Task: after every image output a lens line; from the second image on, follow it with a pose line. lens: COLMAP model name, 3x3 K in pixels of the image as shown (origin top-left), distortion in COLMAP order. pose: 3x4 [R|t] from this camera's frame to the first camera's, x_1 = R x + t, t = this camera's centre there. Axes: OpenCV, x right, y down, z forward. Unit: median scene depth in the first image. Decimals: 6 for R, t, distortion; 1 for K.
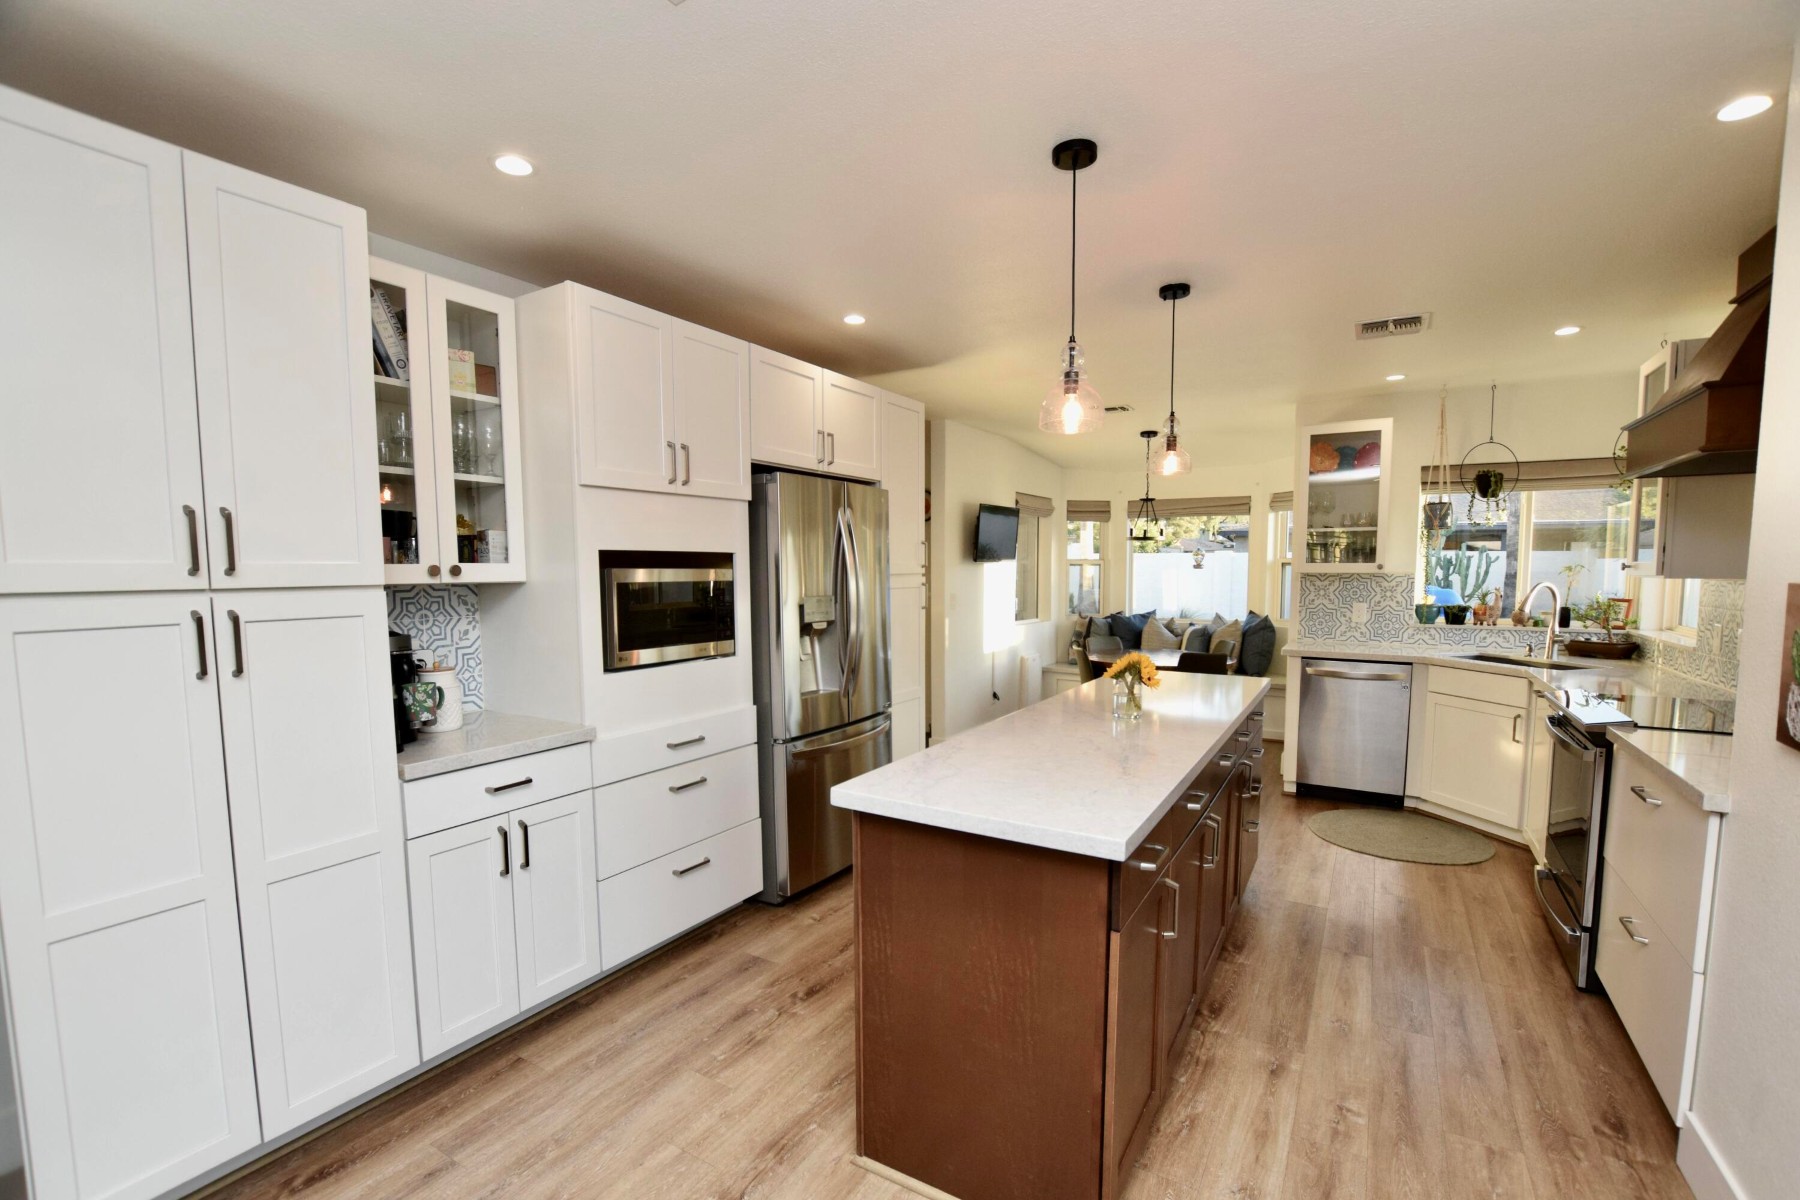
lens RADIAL K [[784.1, 0, 870.7], [0, 784.1, 631.7], [0, 0, 1]] dist [-0.034333, 0.007142]
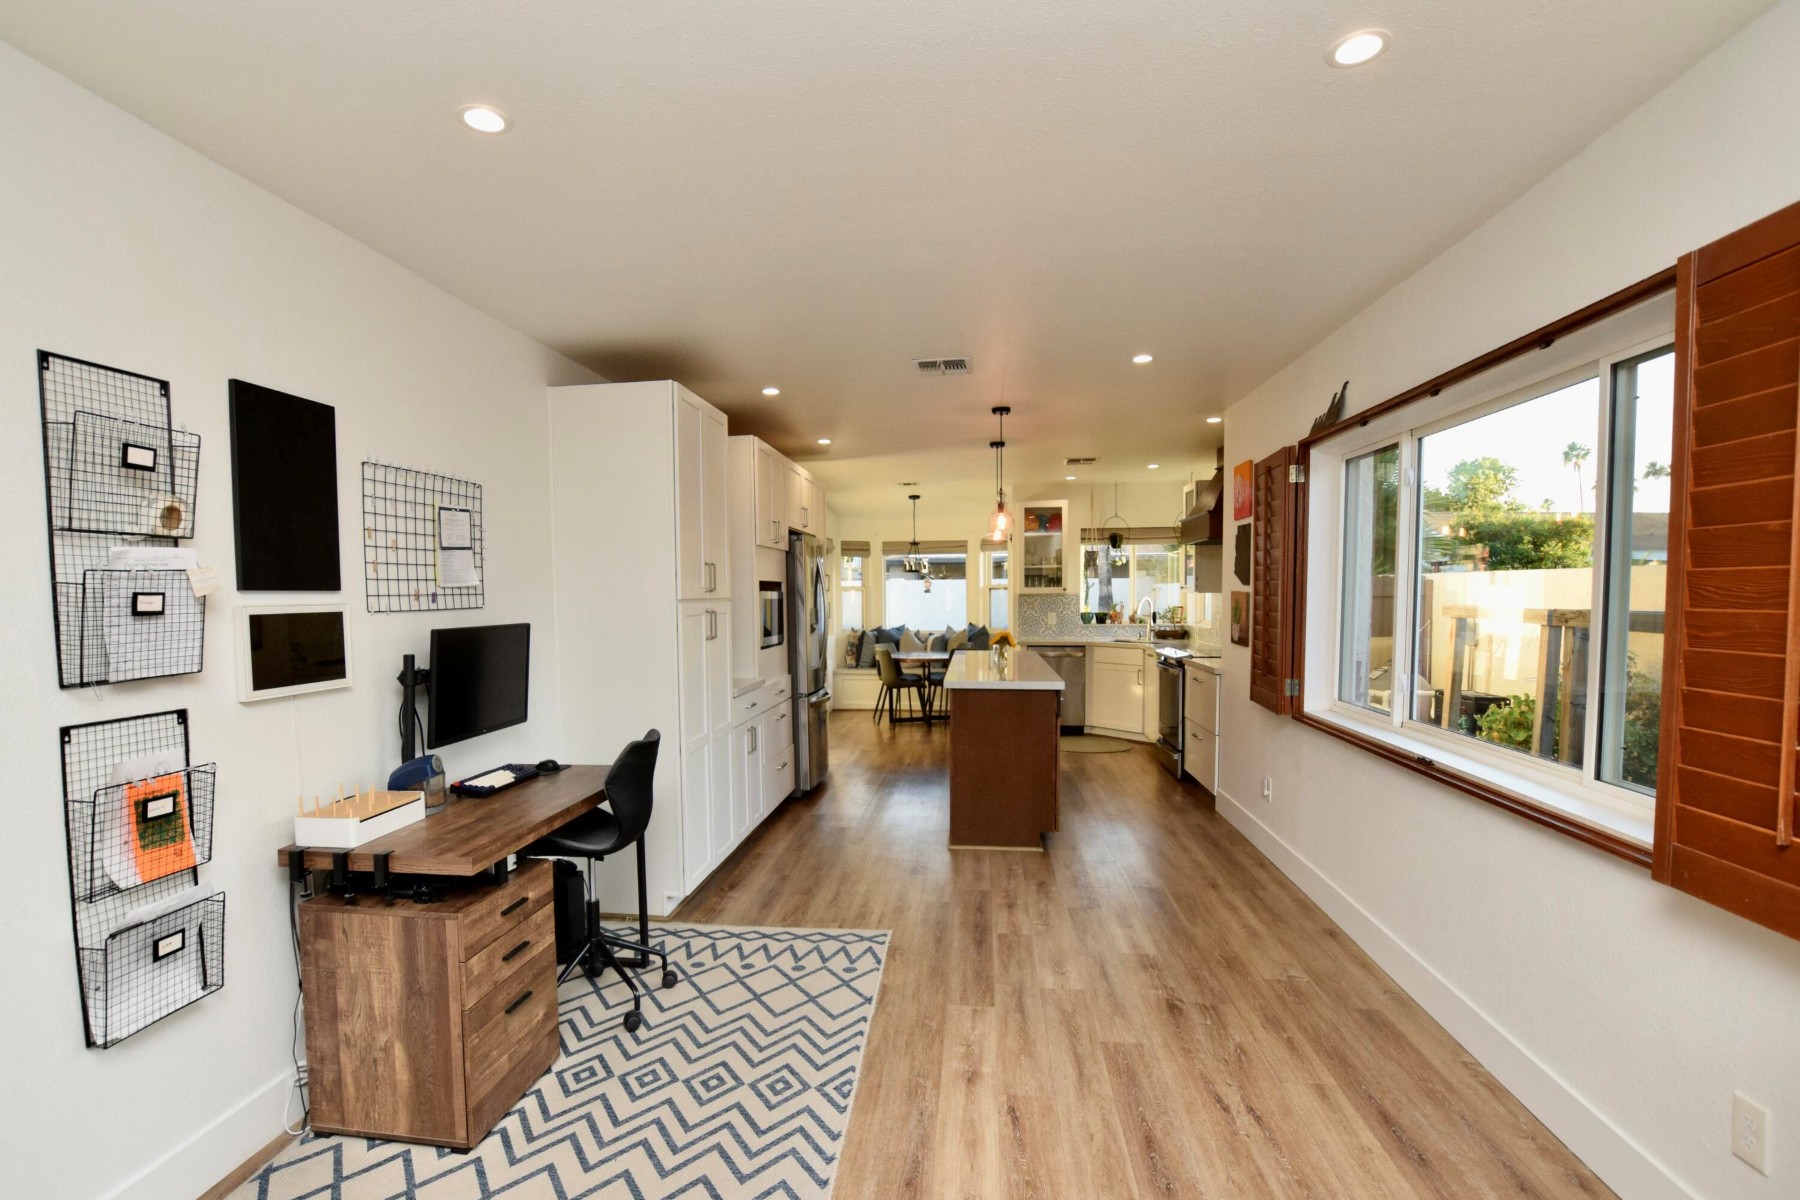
lens RADIAL K [[790.5, 0, 911.3], [0, 790.5, 641.4], [0, 0, 1]] dist [-0.040153, 0.008332]
pose [[0.894788, -0.034114, 0.445186, -0.376773], [0.044749, 0.998908, -0.013398, 0.033607], [-0.444243, 0.031910, 0.895338, -0.348238]]
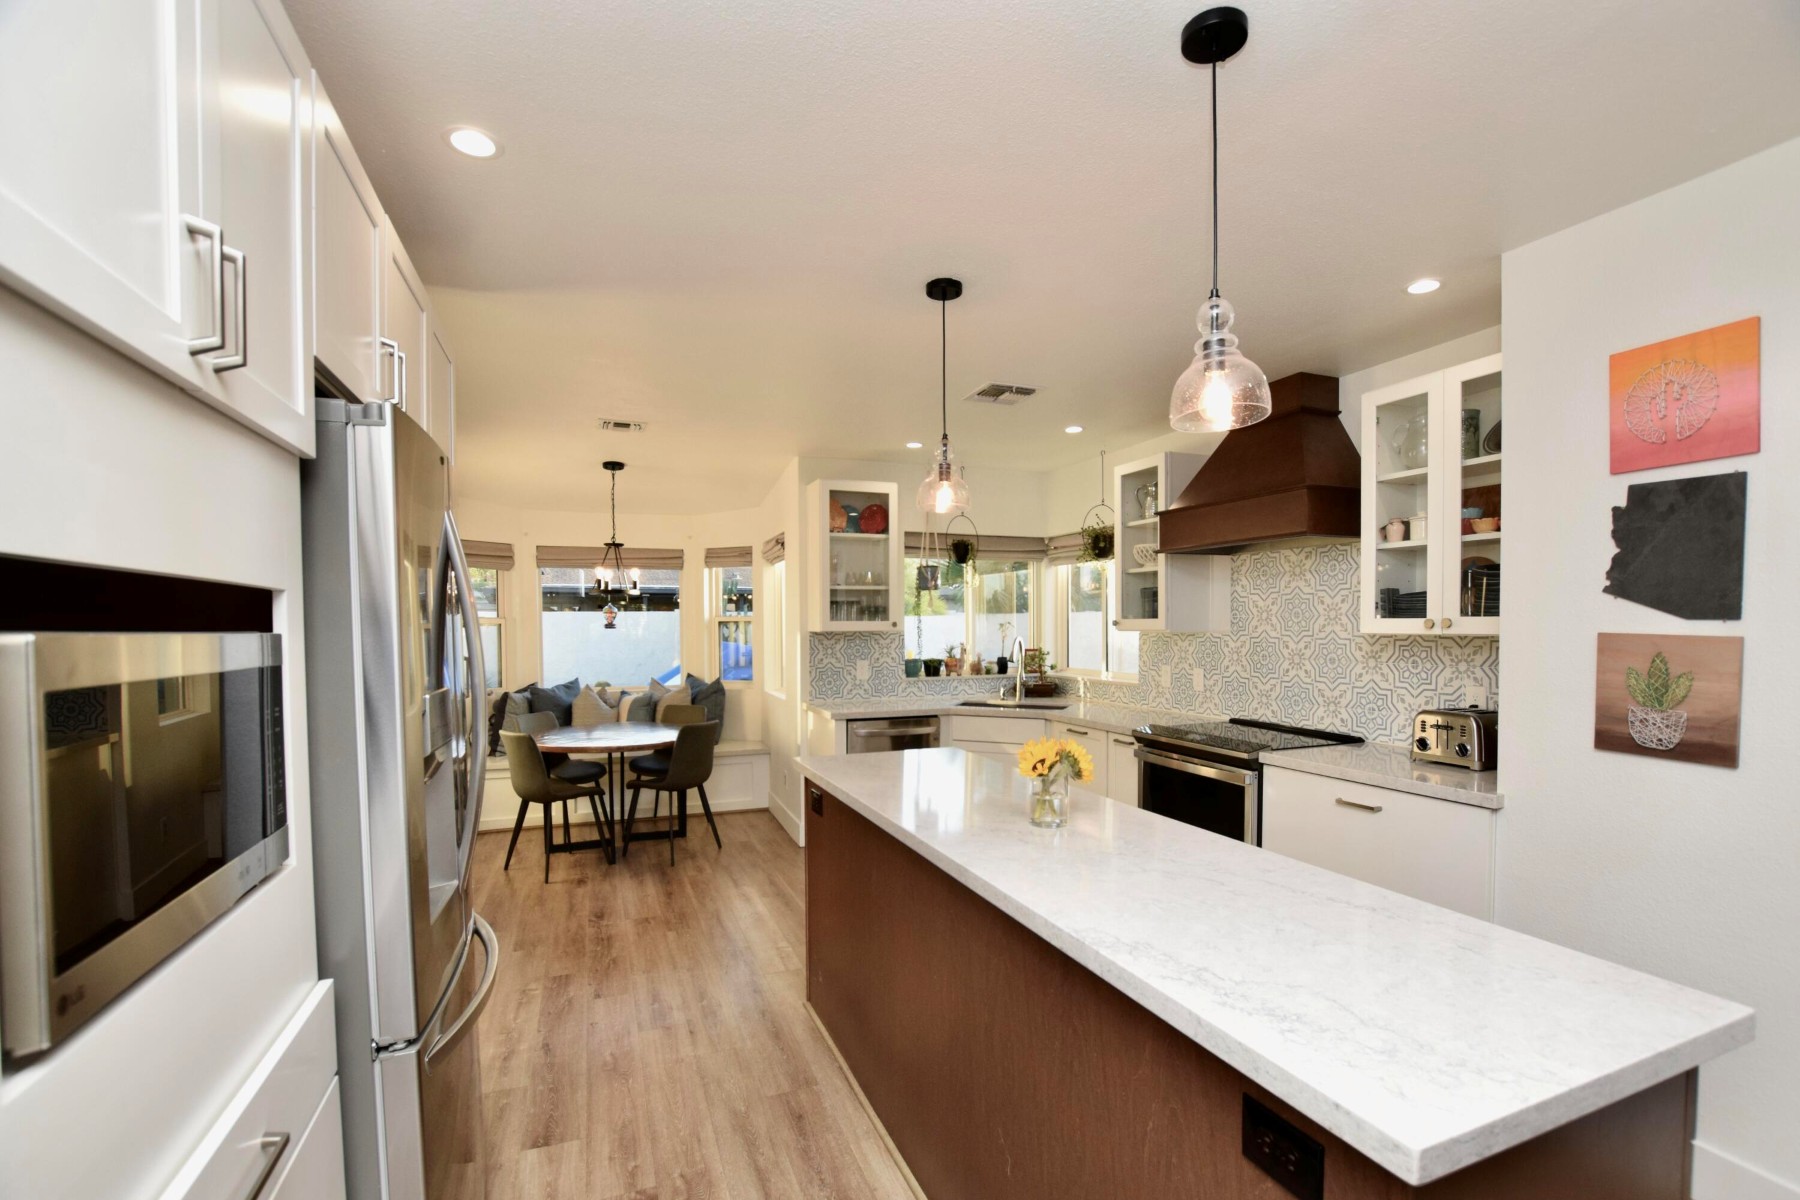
lens RADIAL K [[809.5, 0, 946.3], [0, 809.5, 639.5], [0, 0, 1]] dist [-0.000218, 0.000103]
pose [[0.582298, -0.016763, 0.812803, -0.177808], [0.071848, 0.996936, -0.030912, -0.025155], [-0.809794, 0.076399, 0.581718, 0.306214]]
